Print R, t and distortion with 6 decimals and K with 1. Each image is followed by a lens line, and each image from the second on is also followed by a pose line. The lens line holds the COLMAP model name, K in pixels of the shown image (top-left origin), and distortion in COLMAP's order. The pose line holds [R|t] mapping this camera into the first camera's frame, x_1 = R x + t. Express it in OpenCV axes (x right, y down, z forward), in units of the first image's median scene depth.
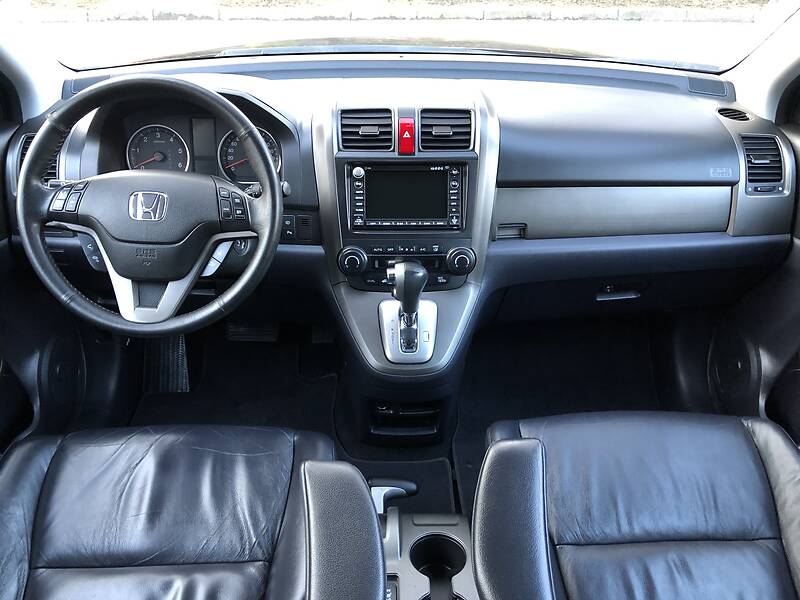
lens RADIAL K [[653.0, 0, 400.0], [0, 653.0, 300.0], [0, 0, 1]] dist [0.122328, -0.171590]
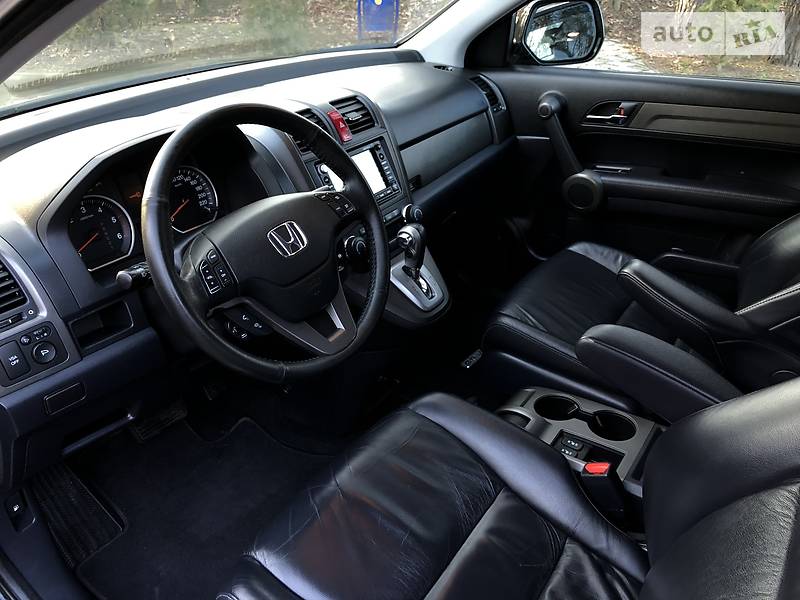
lens RADIAL K [[653.0, 0, 400.0], [0, 653.0, 300.0], [0, 0, 1]] dist [0.122328, -0.171590]
pose [[0.568066, -0.412375, 0.712213, -0.818058], [0.436569, 0.884601, 0.163979, -0.130019], [-0.697645, 0.217779, 0.682542, 0.250343]]
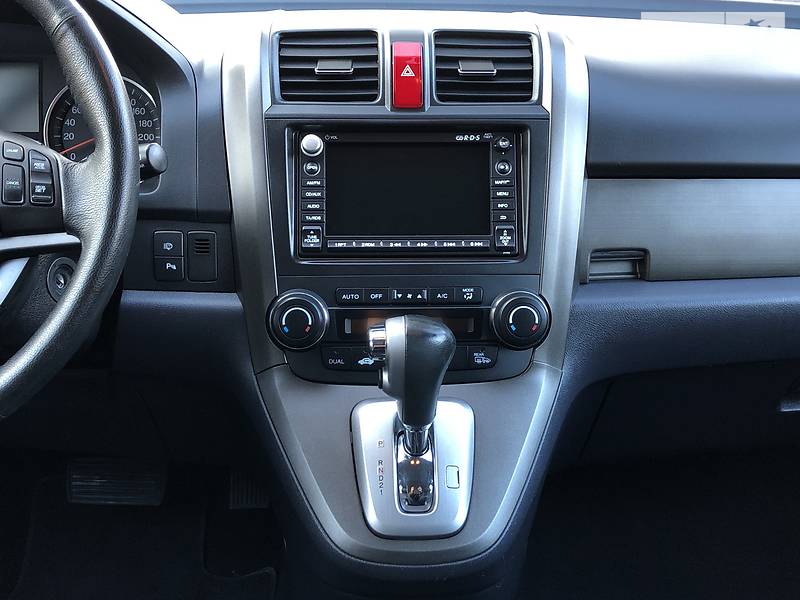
lens RADIAL K [[936.9, 0, 400.0], [0, 936.9, 300.0], [0, 0, 1]] dist [0.205521, -0.568838]
pose [[0.999861, -0.003204, 0.016386, -0.008251], [0.005914, 0.985740, -0.168174, 0.043734], [-0.015613, 0.168248, 0.985621, 0.307480]]
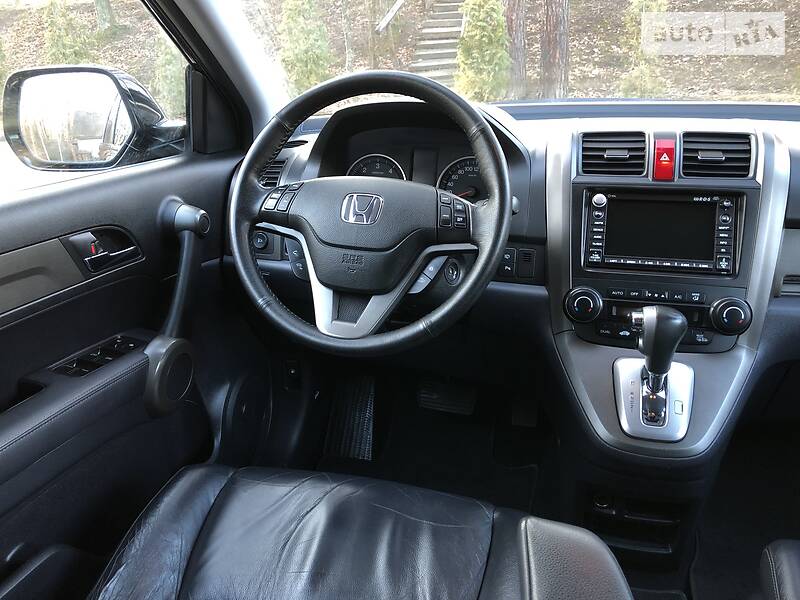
lens RADIAL K [[662.0, 0, 400.0], [0, 662.0, 300.0], [0, 0, 1]] dist [-0.003757, 0.013125]
pose [[0.957965, 0.074702, -0.276989, -0.063757], [-0.123638, 0.978741, -0.163645, 0.096531], [0.258876, 0.191012, 0.946836, 0.166673]]
